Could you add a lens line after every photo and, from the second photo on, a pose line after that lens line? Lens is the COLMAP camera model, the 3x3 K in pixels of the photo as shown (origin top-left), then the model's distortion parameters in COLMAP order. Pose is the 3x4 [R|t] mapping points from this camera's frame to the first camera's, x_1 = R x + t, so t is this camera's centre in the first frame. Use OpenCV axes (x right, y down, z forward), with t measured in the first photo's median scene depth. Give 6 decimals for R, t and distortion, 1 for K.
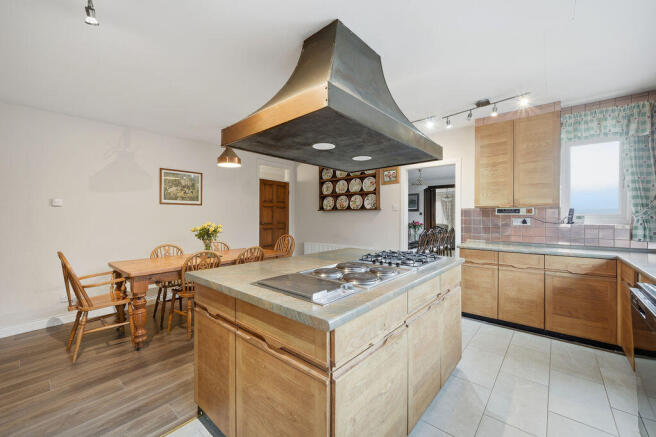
lens RADIAL K [[265.2, 0, 326.1], [0, 265.2, 218.2], [0, 0, 1]] dist [0.000524, 0.000335]
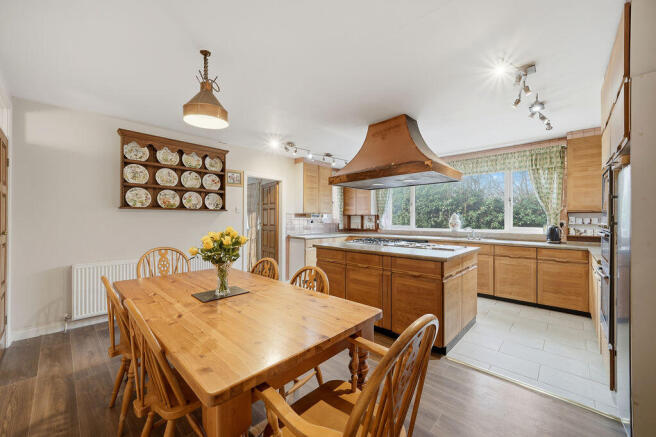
lens RADIAL K [[265.2, 0, 326.5], [0, 265.2, 219.7], [0, 0, 1]] dist [0.000524, 0.000335]
pose [[0.054515, 0.000666, 0.998513, -0.671064], [-0.002117, 0.999998, -0.000551, -0.000719], [-0.998511, -0.002084, 0.054516, 0.525780]]
